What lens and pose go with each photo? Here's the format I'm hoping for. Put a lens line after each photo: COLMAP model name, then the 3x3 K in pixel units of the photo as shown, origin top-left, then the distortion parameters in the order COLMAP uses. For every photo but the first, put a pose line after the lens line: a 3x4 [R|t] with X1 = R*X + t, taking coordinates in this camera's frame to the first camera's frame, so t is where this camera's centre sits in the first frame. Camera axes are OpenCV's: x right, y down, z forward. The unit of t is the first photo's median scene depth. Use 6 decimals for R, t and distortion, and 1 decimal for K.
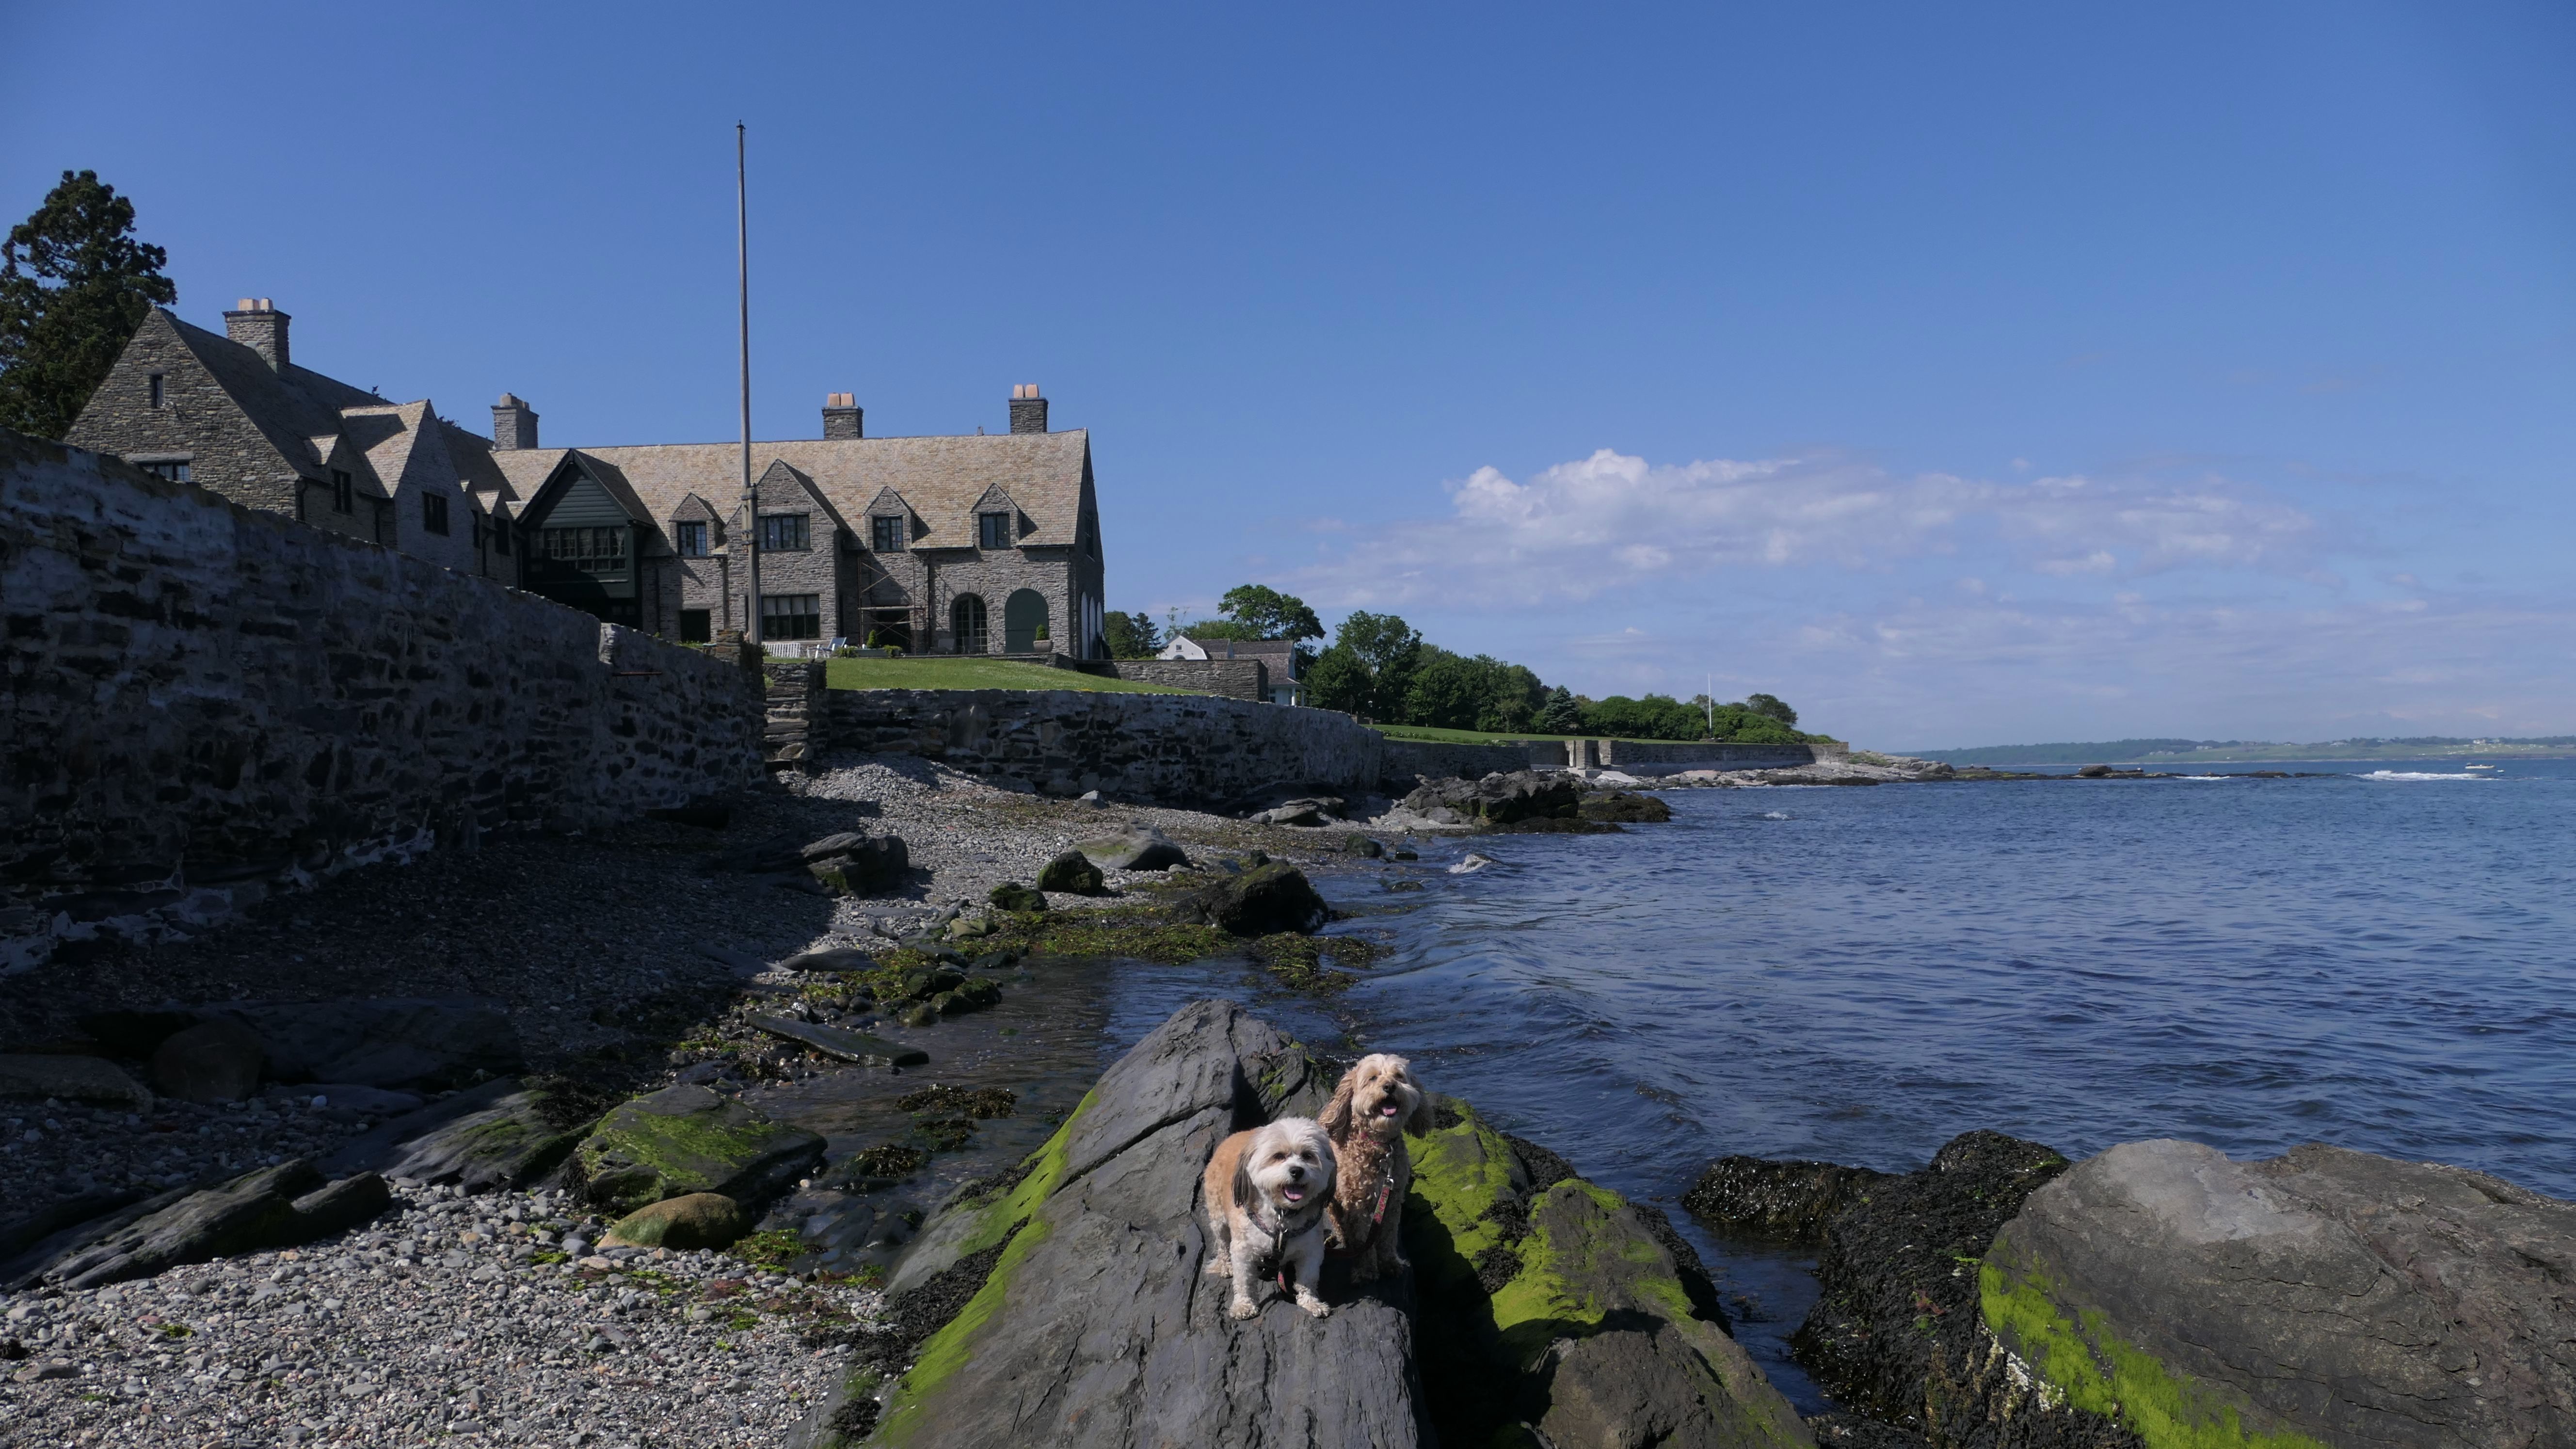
lens RADIAL K [[1932.6, 0, 1289.2], [0, 1932.6, 871.6], [0, 0, 1]] dist [-0.029071, 0.001092]
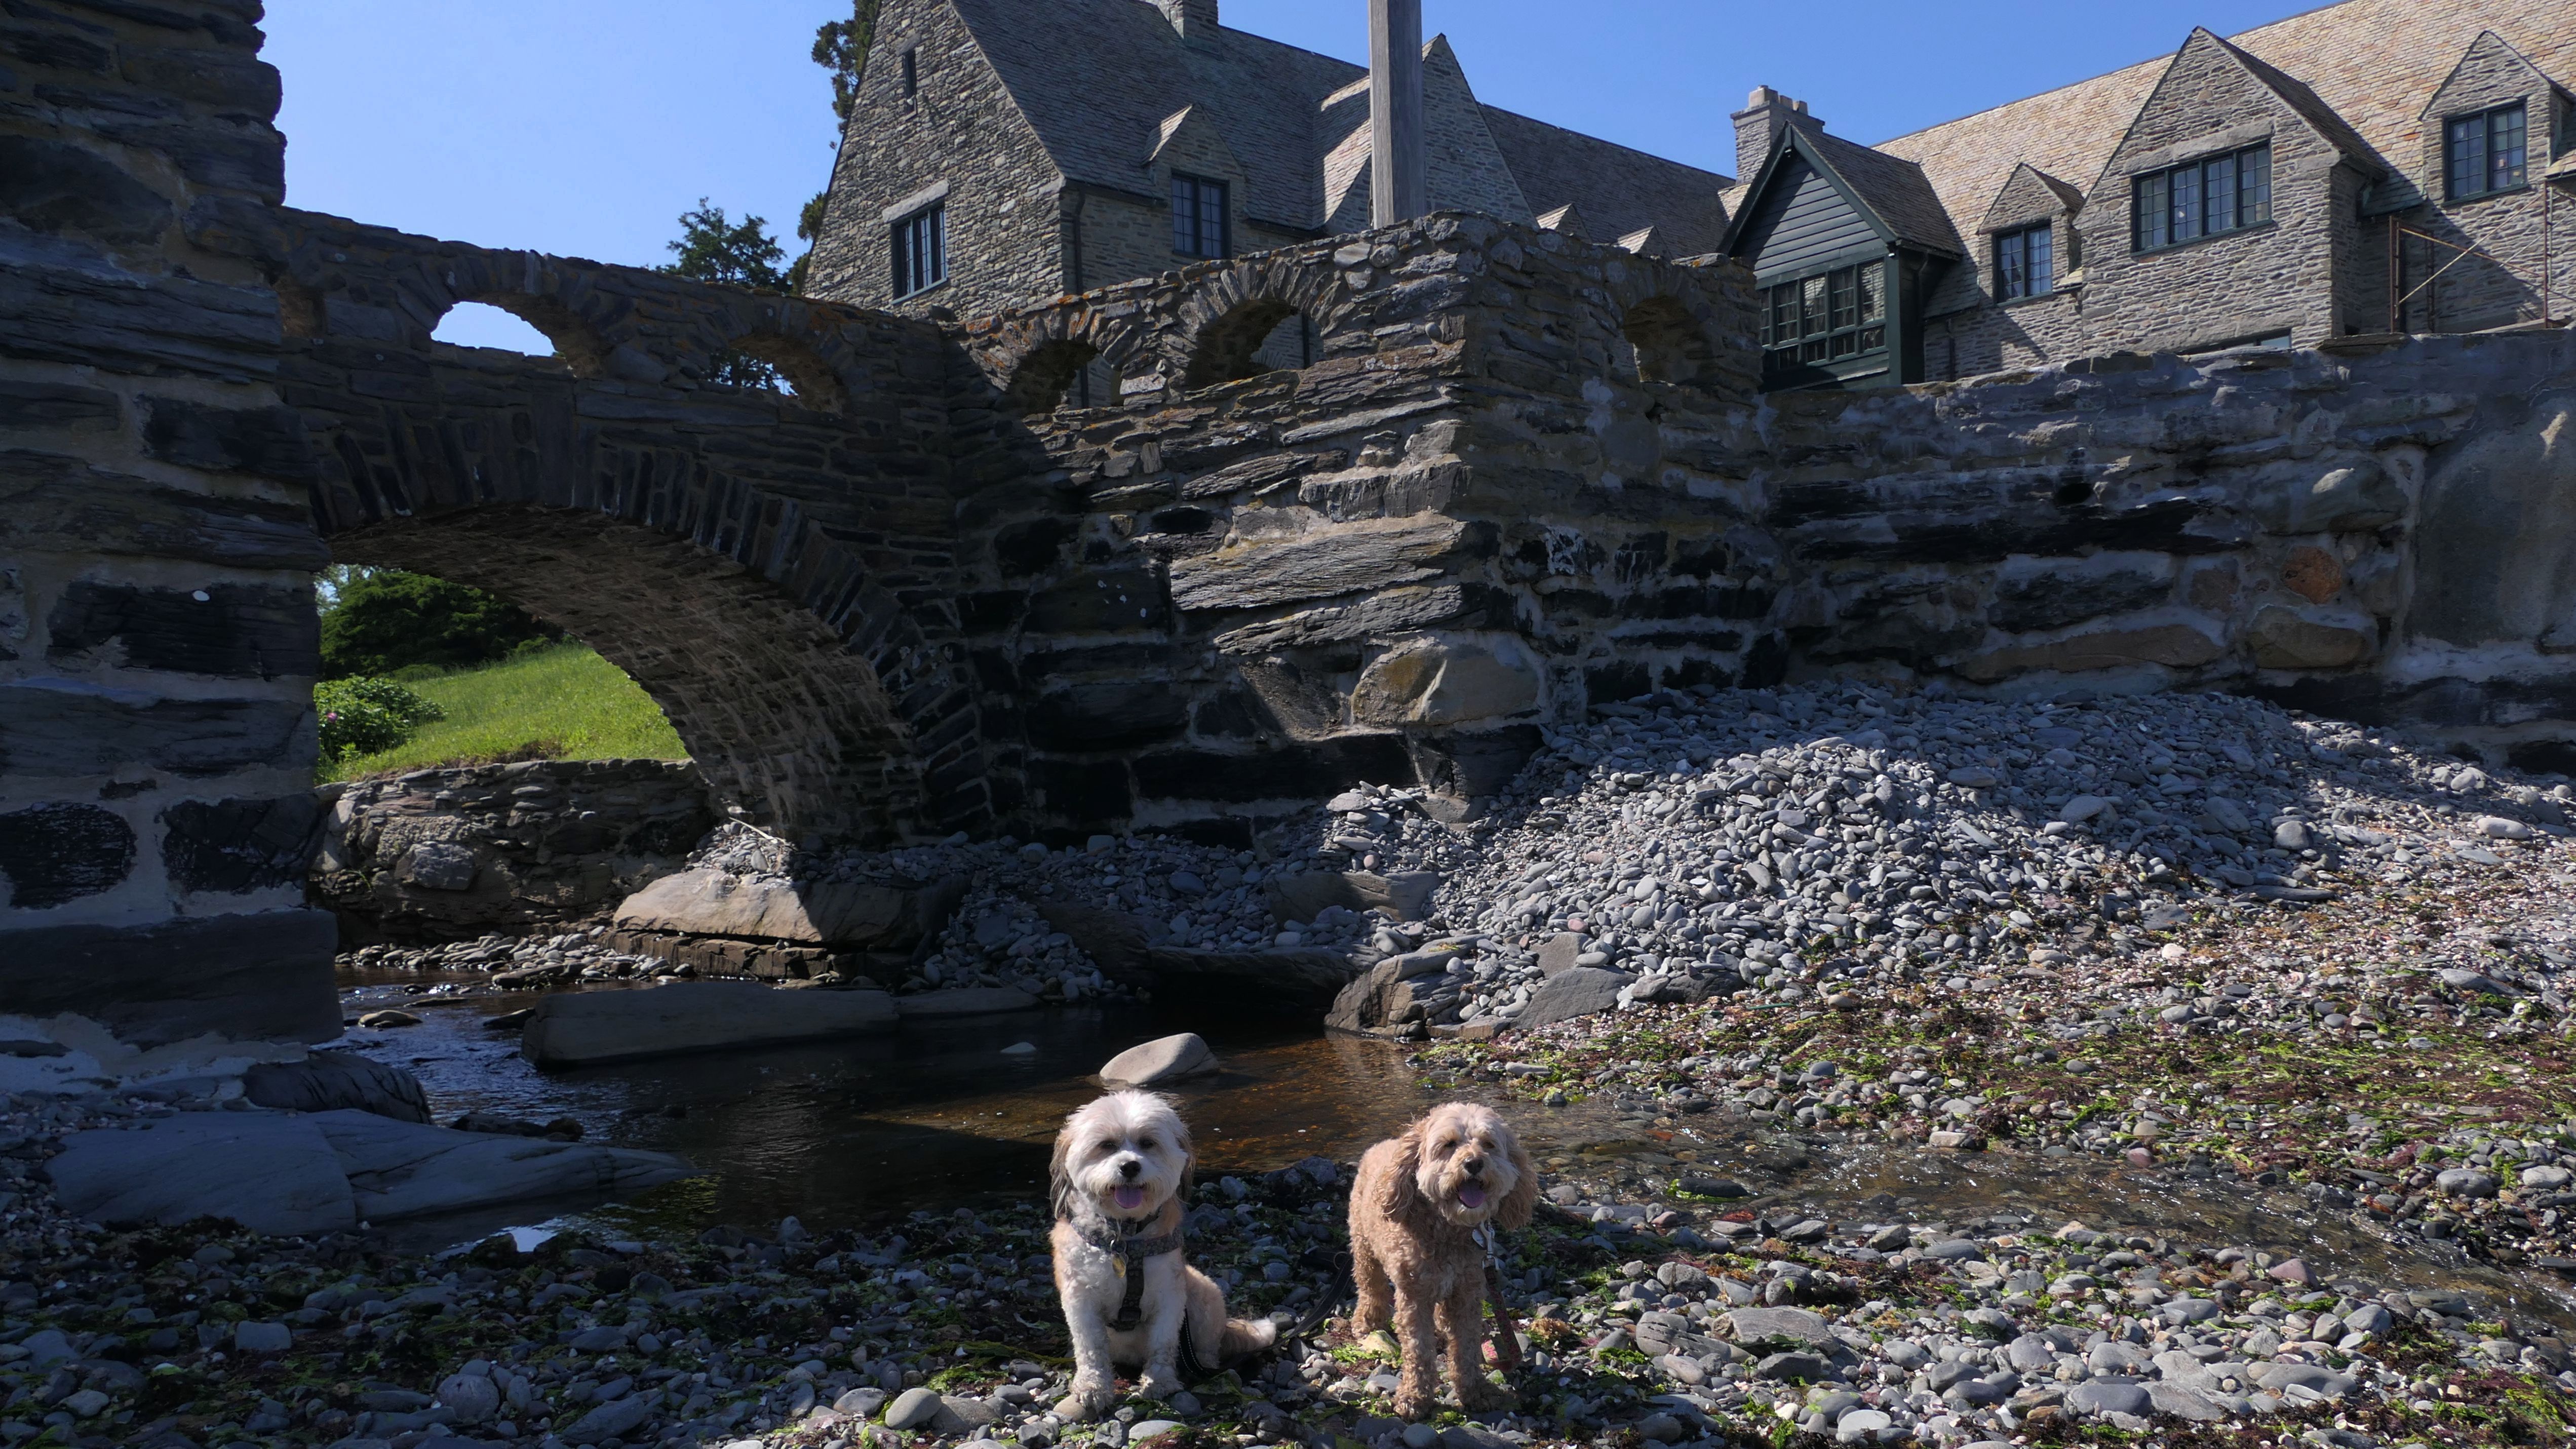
lens RADIAL K [[2052.4, 0, 1288.5], [0, 2052.4, 918.4], [0, 0, 1]] dist [-0.012449, 0.004431]
pose [[0.697524, 0.037056, -0.715603, -0.072833], [-0.015129, 0.999201, 0.036994, -0.028937], [0.716402, -0.014978, 0.697527, 0.527497]]
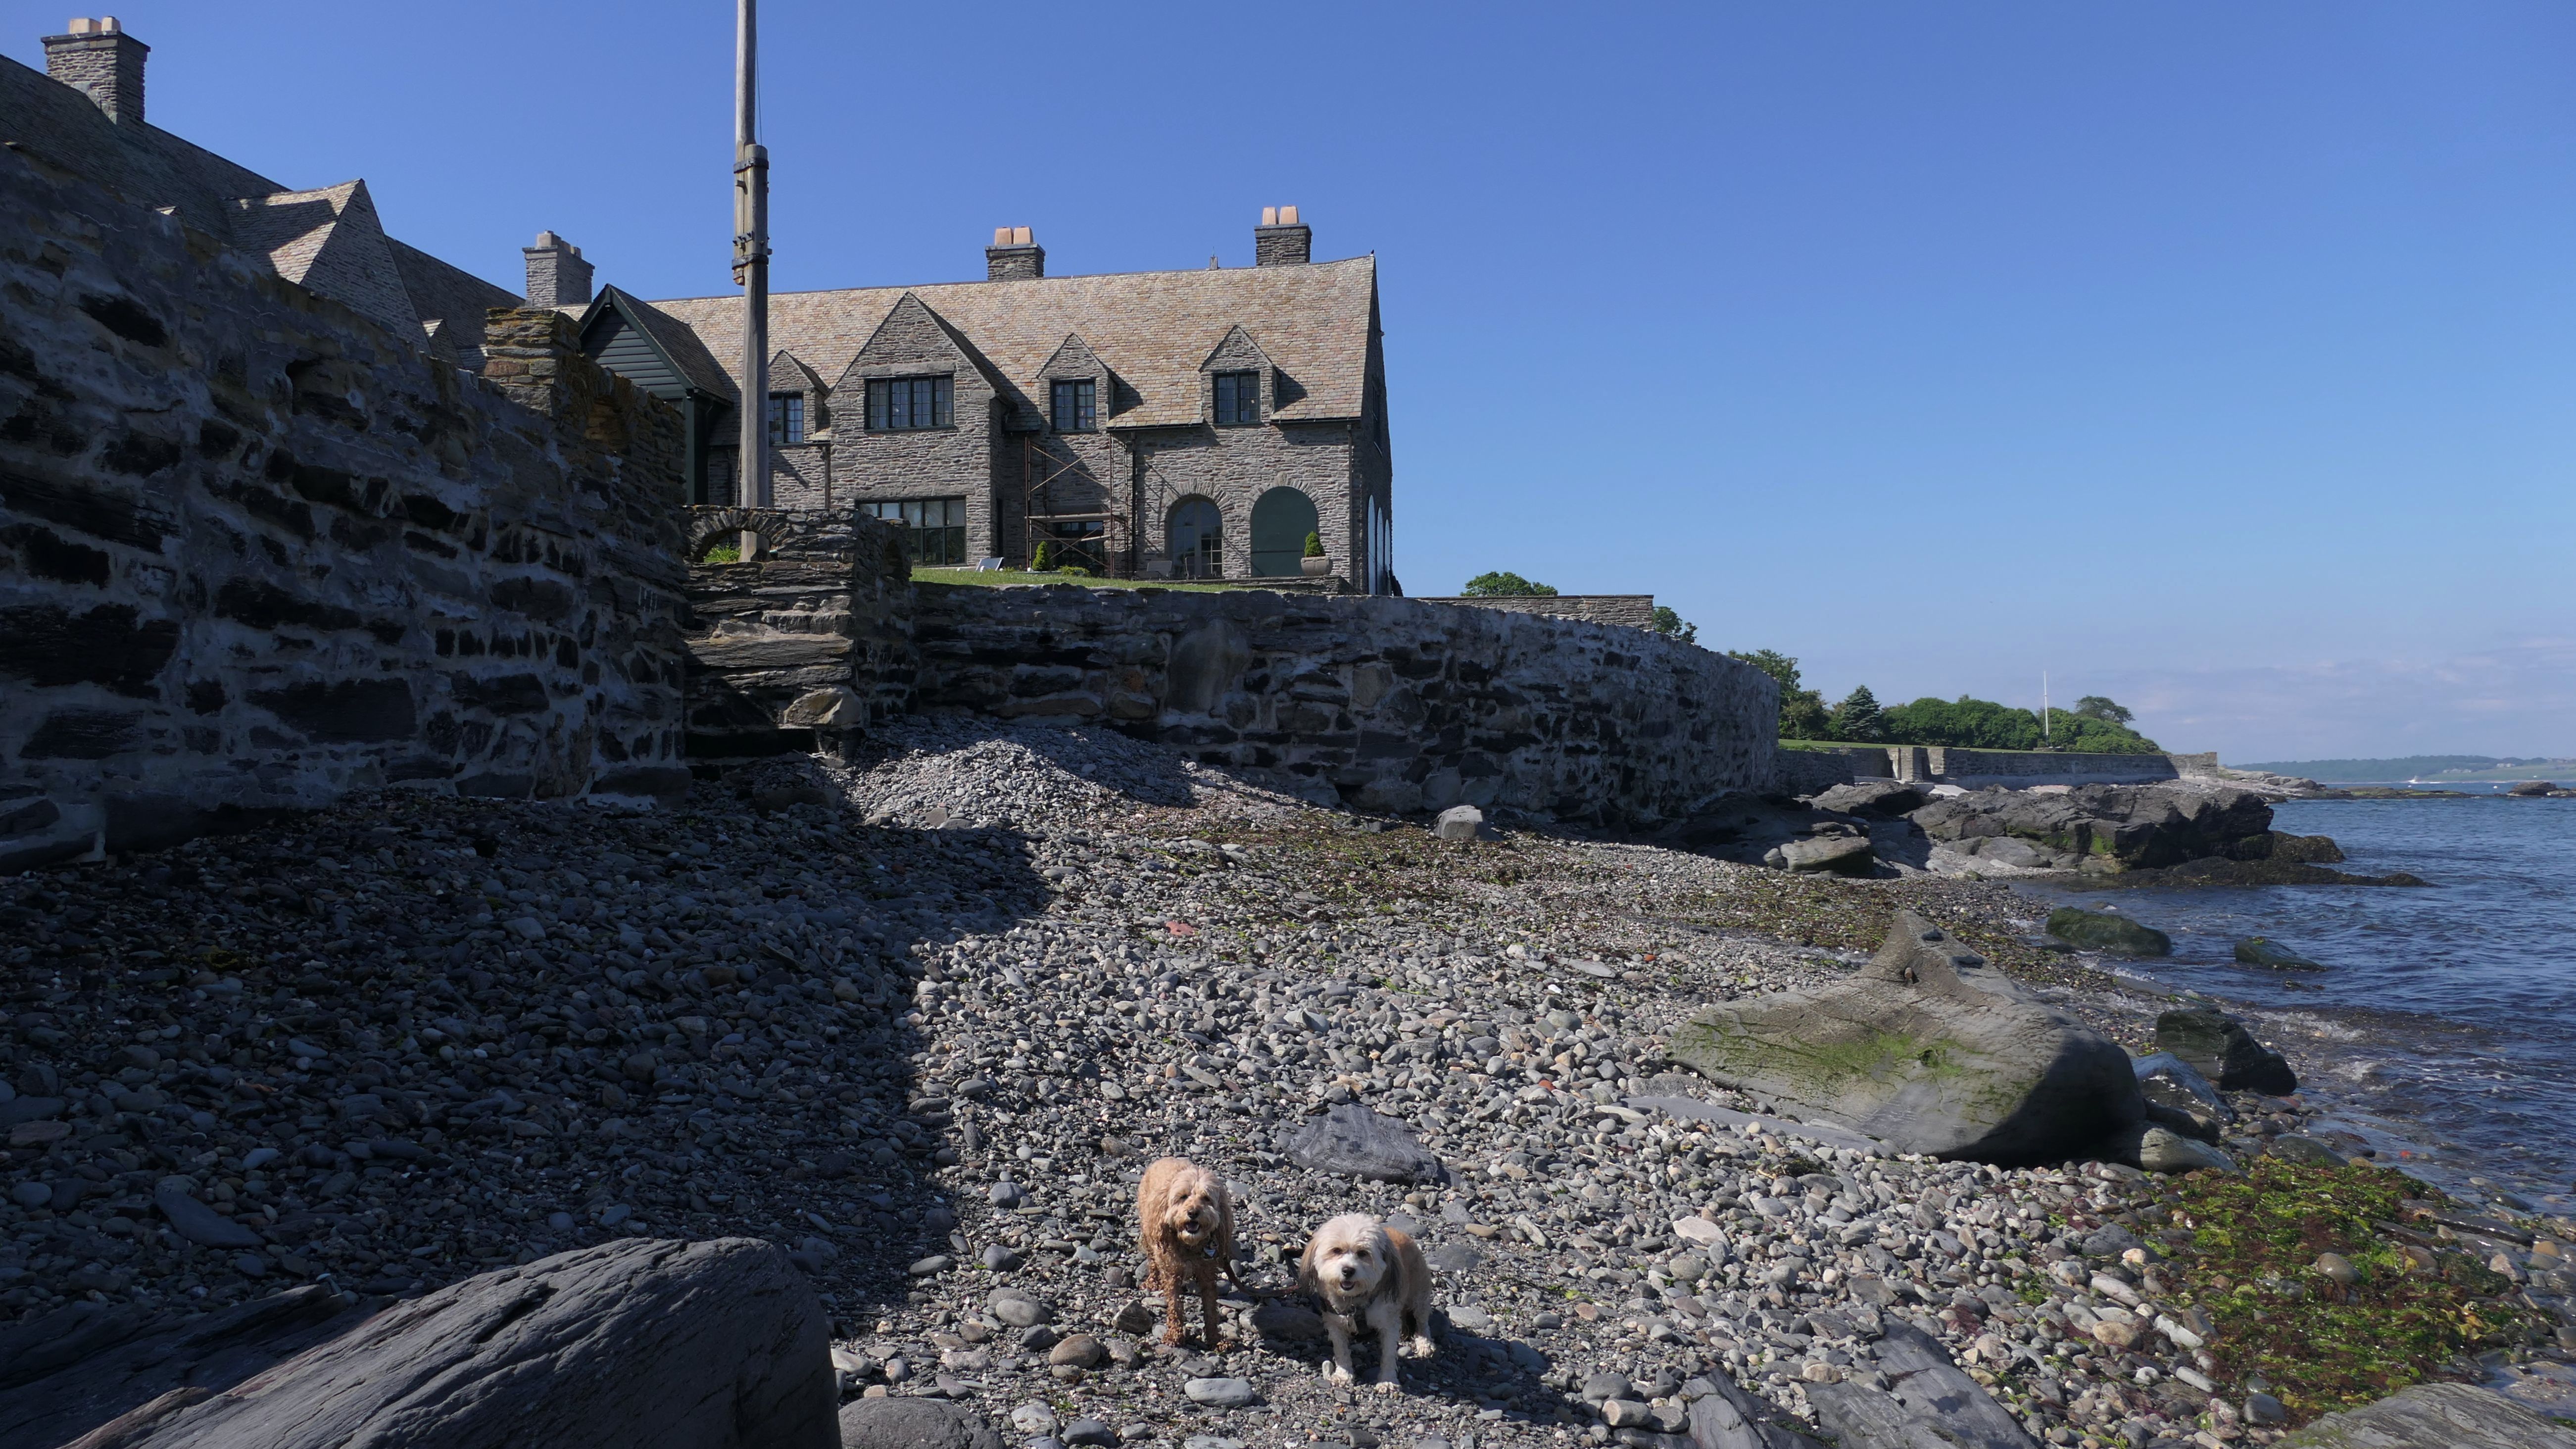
lens RADIAL K [[2001.4, 0, 1288.0], [0, 2001.4, 724.5], [0, 0, 1]] dist [-0.006115, -0.004439]
pose [[0.994191, 0.003963, -0.107559, -0.063206], [-0.012714, 0.996650, -0.080796, -0.014387], [0.106878, 0.081695, 0.990910, 0.348722]]
